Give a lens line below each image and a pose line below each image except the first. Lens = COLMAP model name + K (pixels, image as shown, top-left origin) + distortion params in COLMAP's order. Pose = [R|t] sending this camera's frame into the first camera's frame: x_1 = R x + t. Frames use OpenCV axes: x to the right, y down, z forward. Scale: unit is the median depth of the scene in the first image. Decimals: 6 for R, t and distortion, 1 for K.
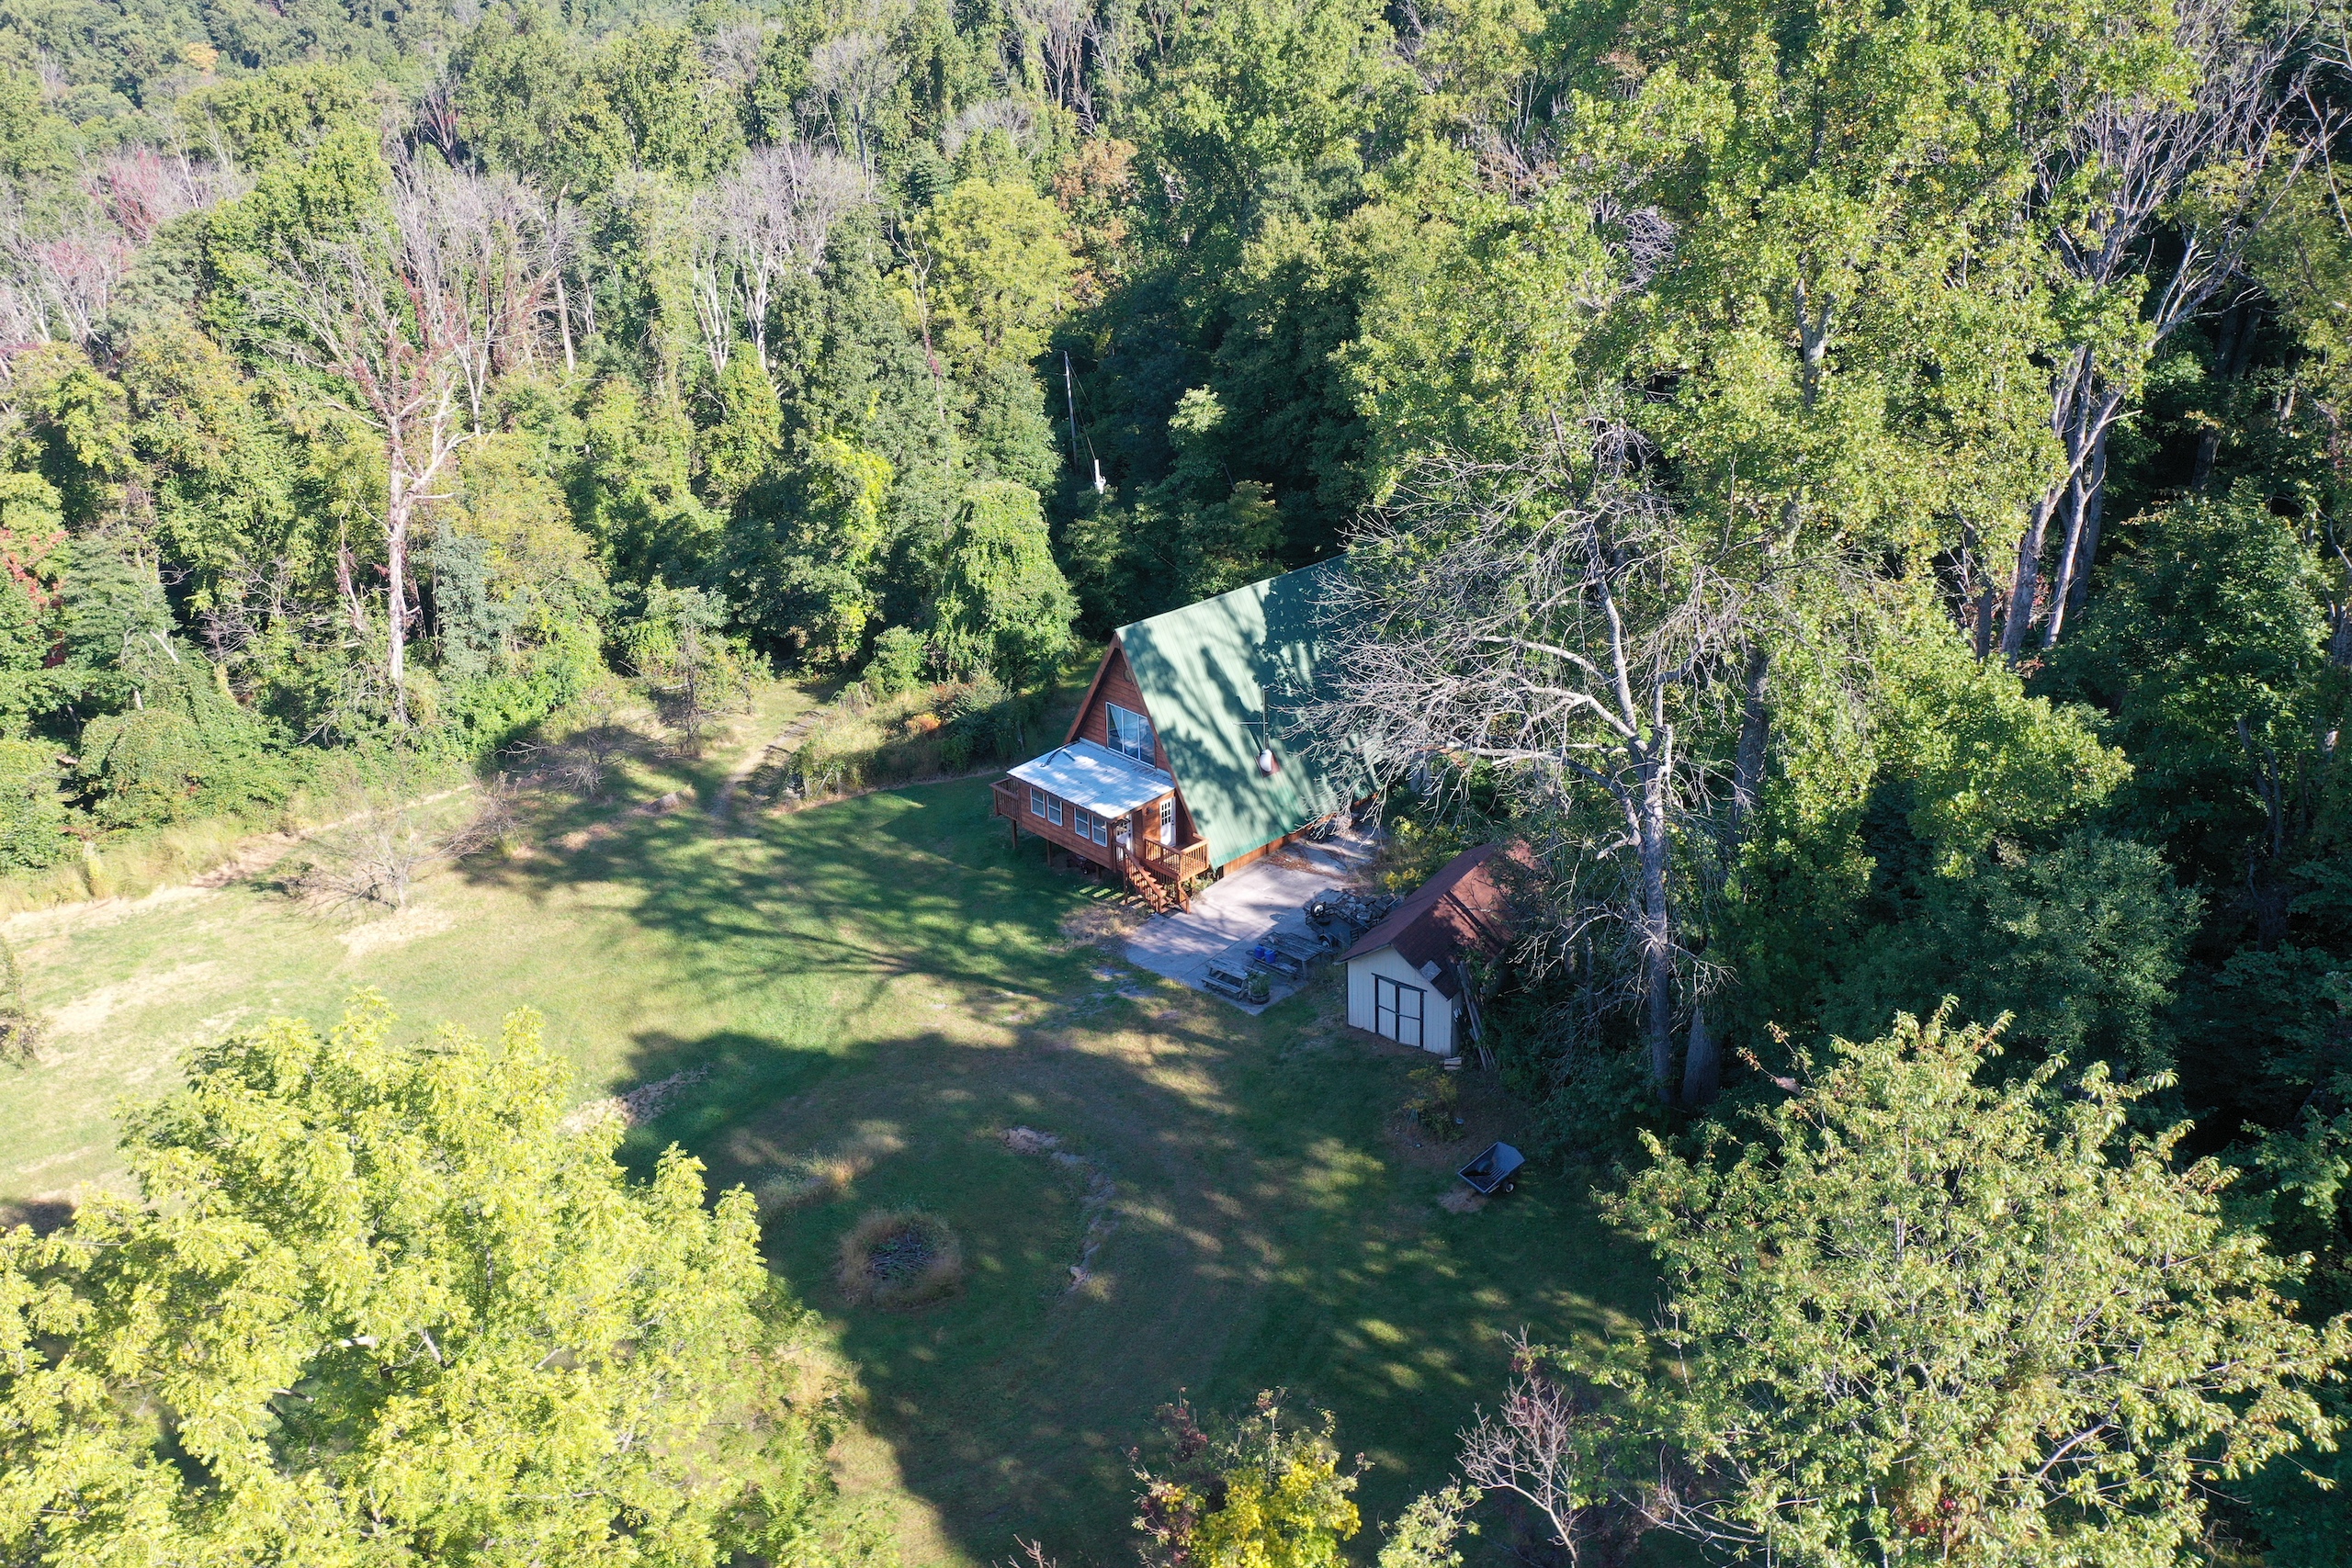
lens RADIAL K [[1891.4, 0, 1178.7], [0, 1891.4, 786.3], [0, 0, 1]] dist [0.008576, -0.012514]
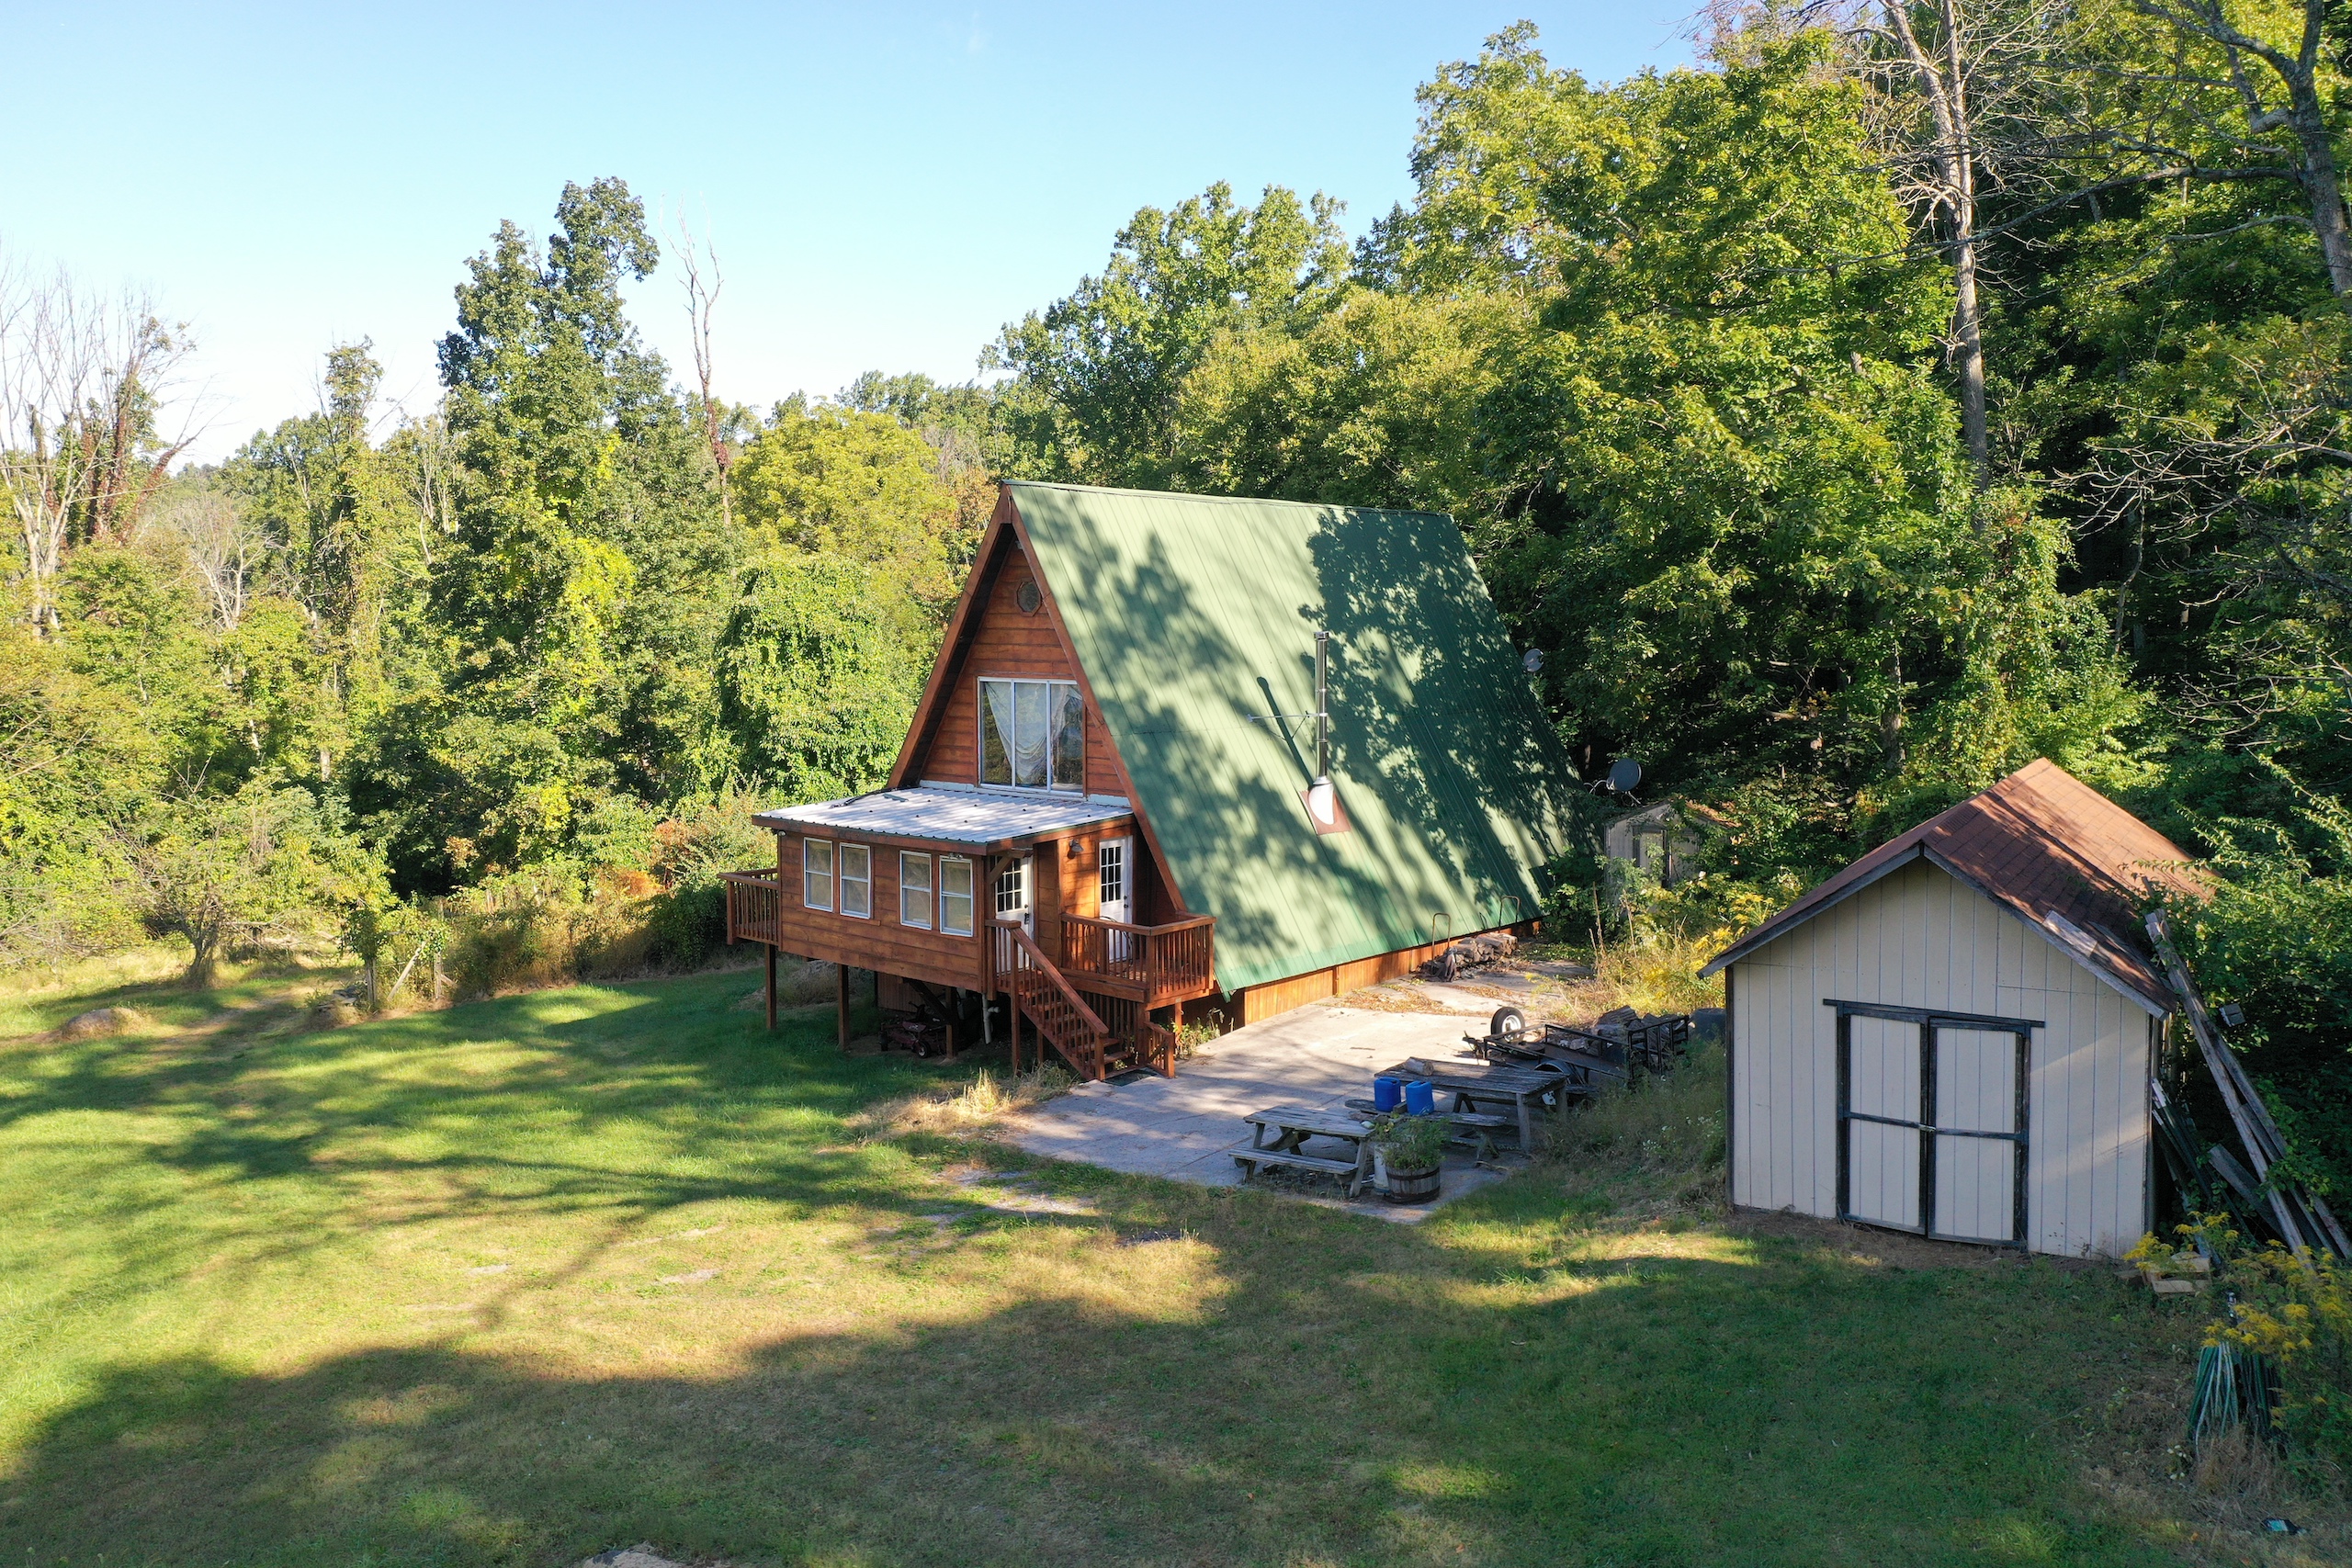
lens RADIAL K [[1891.4, 0, 1170.0], [0, 1891.4, 773.9], [0, 0, 1]] dist [0.008576, -0.012514]
pose [[0.998189, 0.004276, 0.060009, -0.015074], [0.015800, 0.943827, -0.330062, 0.106490], [-0.058050, 0.330413, 0.942050, 0.455758]]
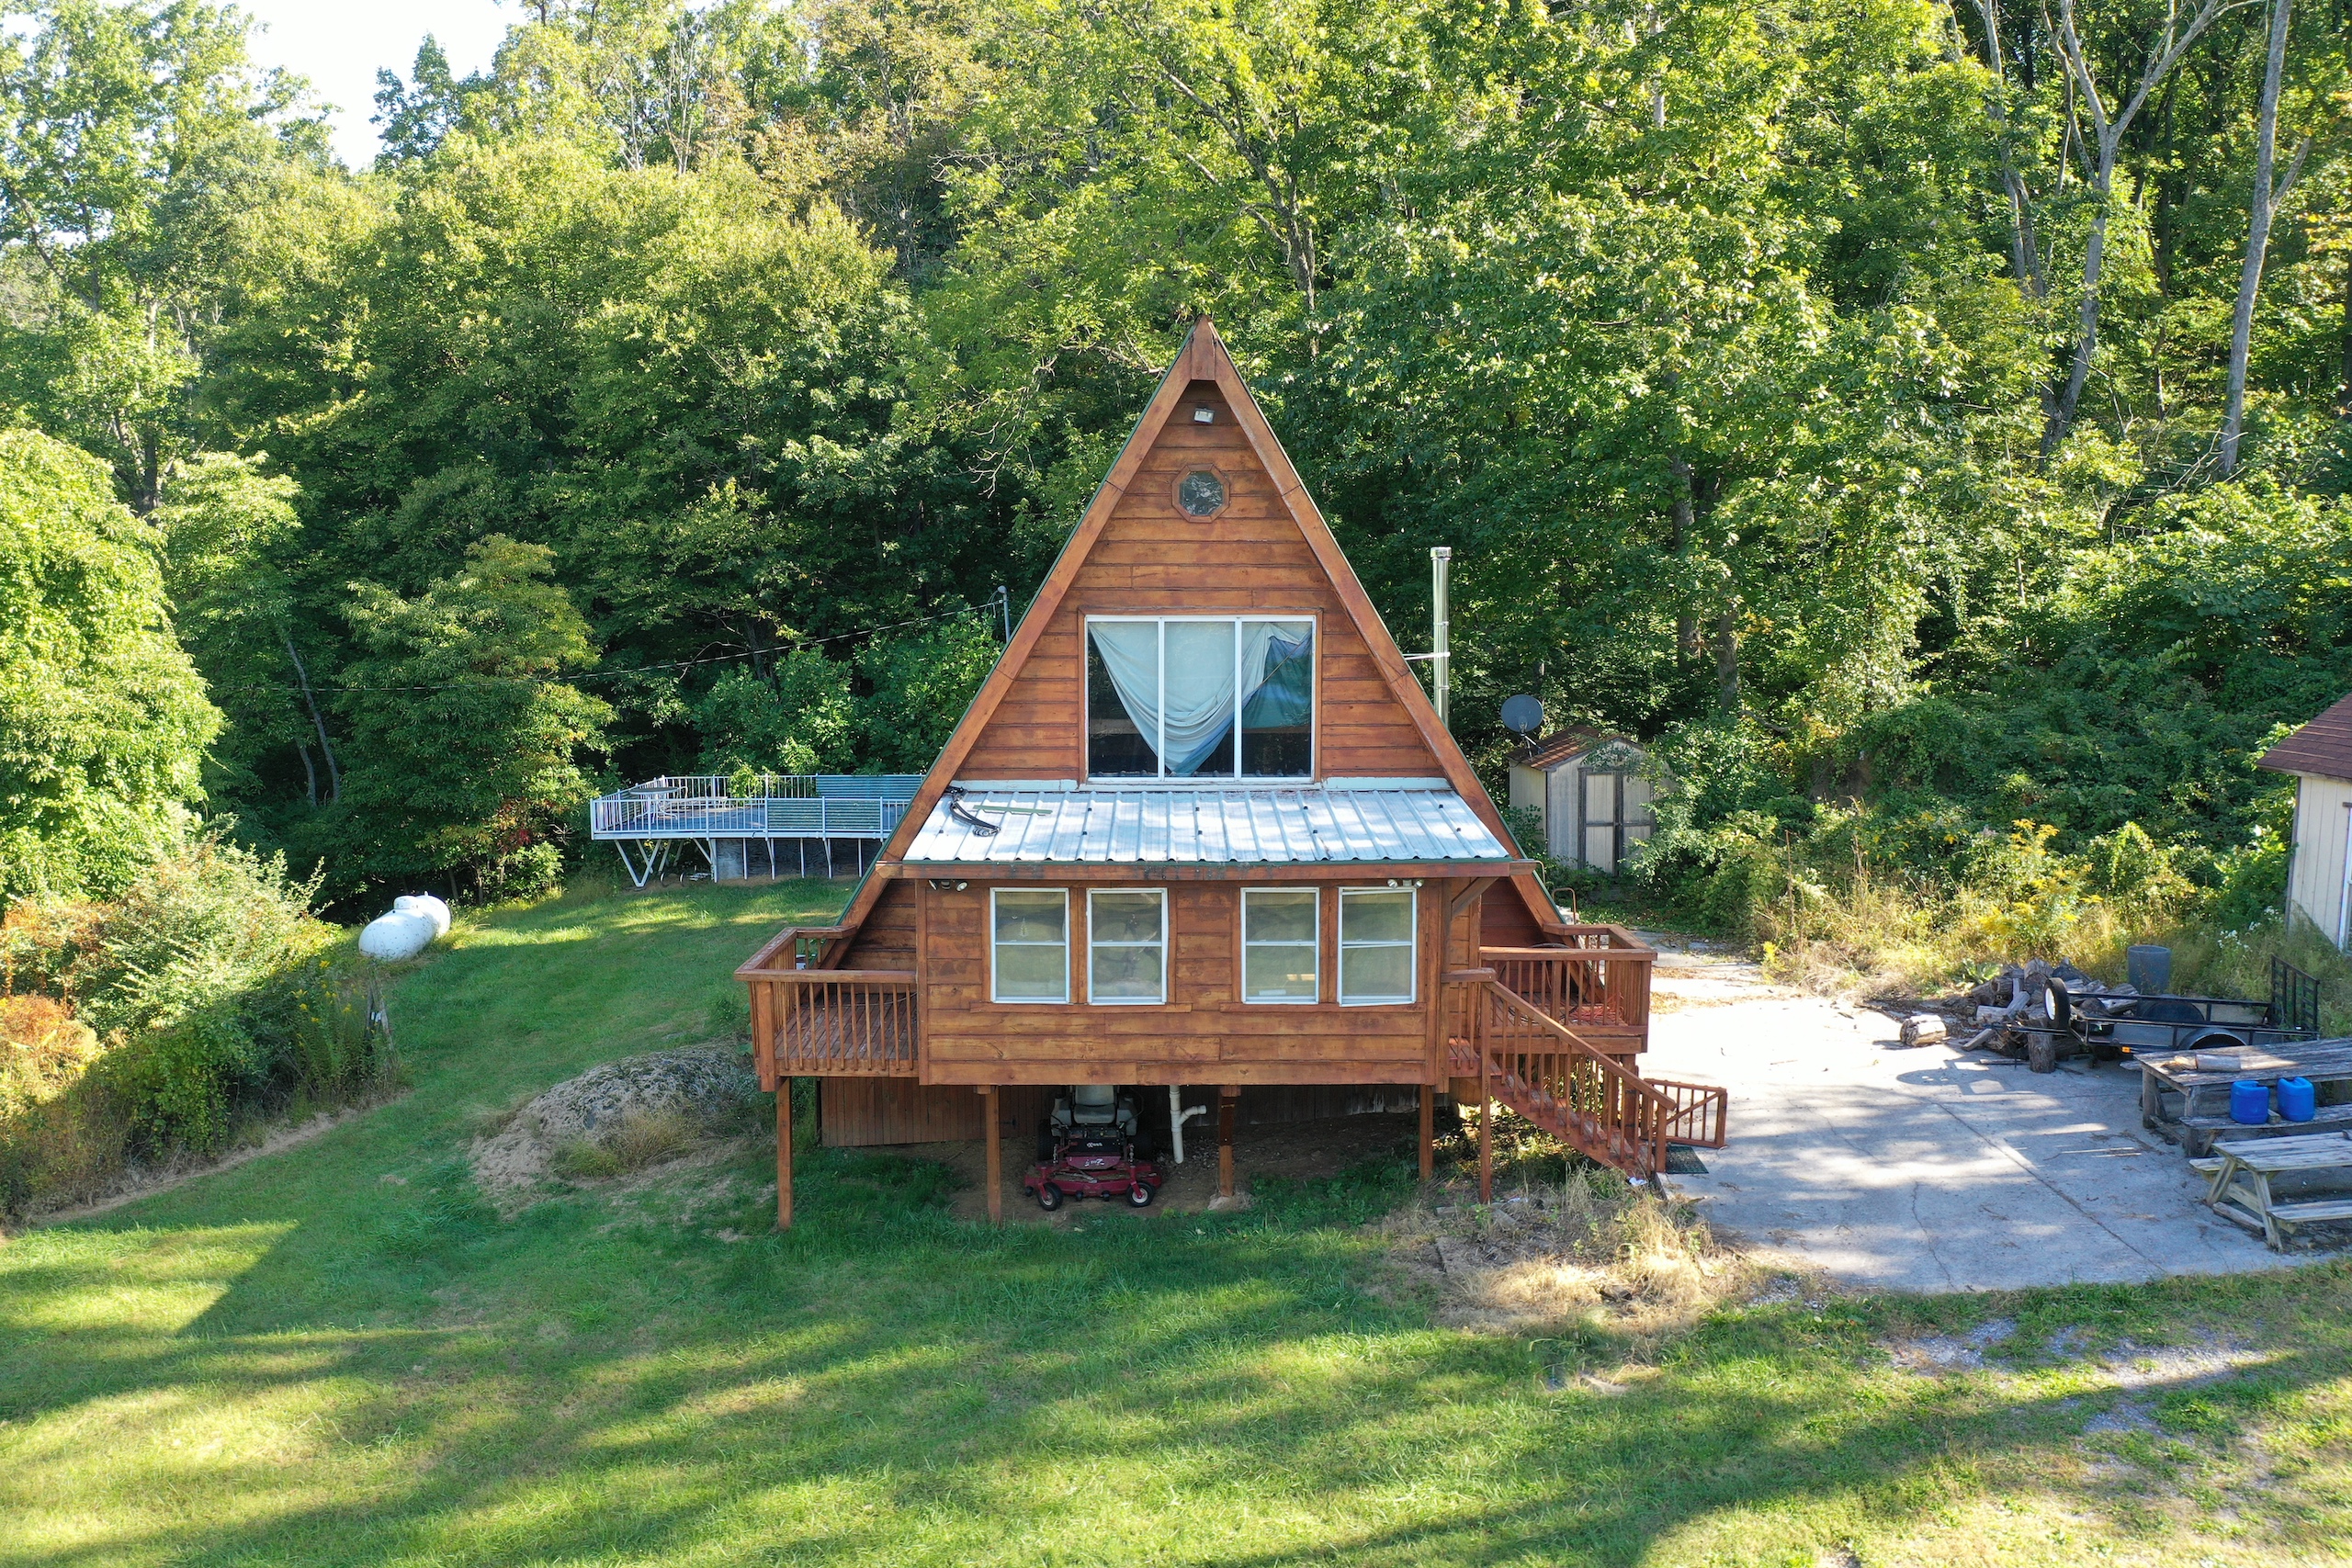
lens RADIAL K [[1891.4, 0, 1175.7], [0, 1891.4, 786.6], [0, 0, 1]] dist [0.008576, -0.012514]
pose [[0.696191, -0.074503, 0.713979, -0.199695], [0.287710, 0.940181, -0.182434, 0.032769], [-0.657678, 0.332428, 0.675982, 0.639550]]
